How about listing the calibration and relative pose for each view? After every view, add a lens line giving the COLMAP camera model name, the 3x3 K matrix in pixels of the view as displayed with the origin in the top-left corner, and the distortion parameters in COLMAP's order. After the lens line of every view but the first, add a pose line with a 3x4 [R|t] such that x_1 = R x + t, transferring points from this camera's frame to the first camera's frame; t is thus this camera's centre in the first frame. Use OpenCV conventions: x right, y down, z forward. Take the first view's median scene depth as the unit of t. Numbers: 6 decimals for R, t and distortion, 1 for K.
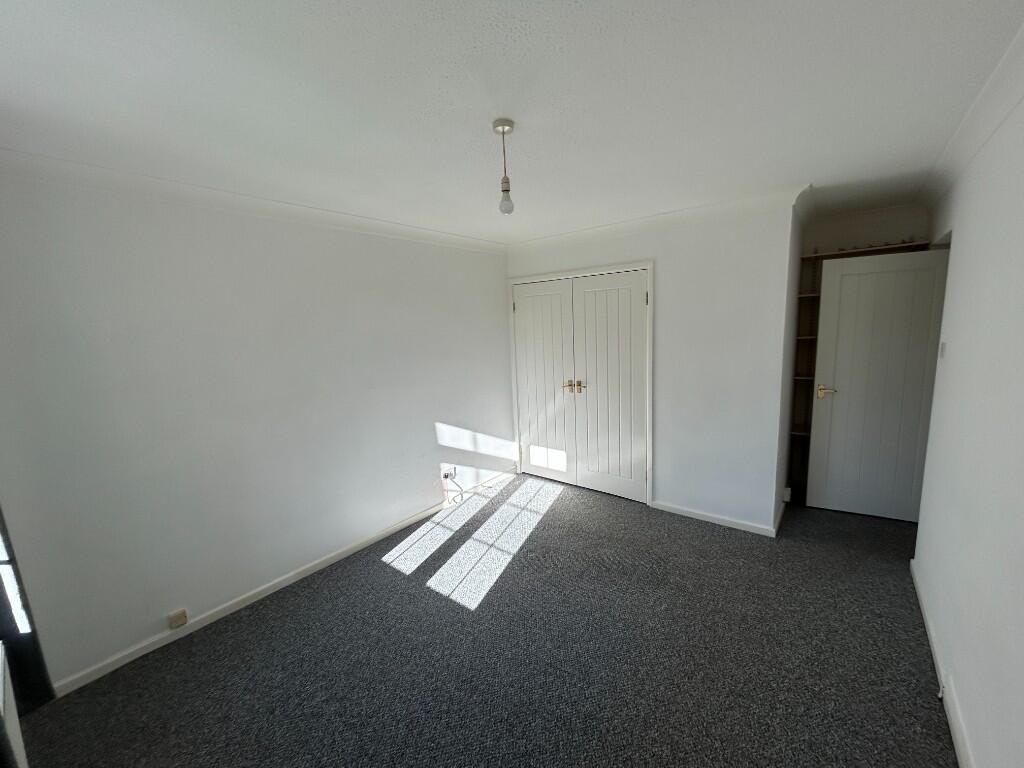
lens RADIAL K [[412.2, 0, 516.2], [0, 412.2, 386.8], [0, 0, 1]] dist [0.000010, -0.000074]
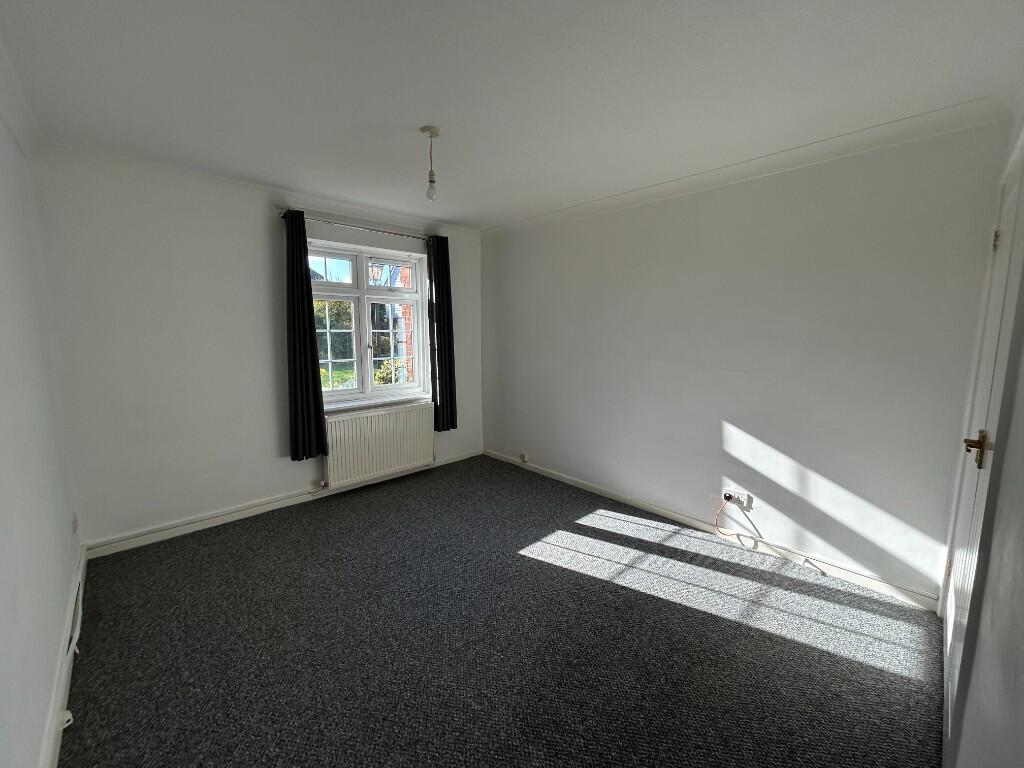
lens RADIAL K [[412.2, 0, 514.6], [0, 412.2, 385.3], [0, 0, 1]] dist [0.000010, -0.000074]
pose [[-0.144308, 0.173043, -0.974285, 0.598101], [-0.143875, 0.970459, 0.193674, -0.072110], [0.979018, 0.168124, -0.115148, 0.693181]]
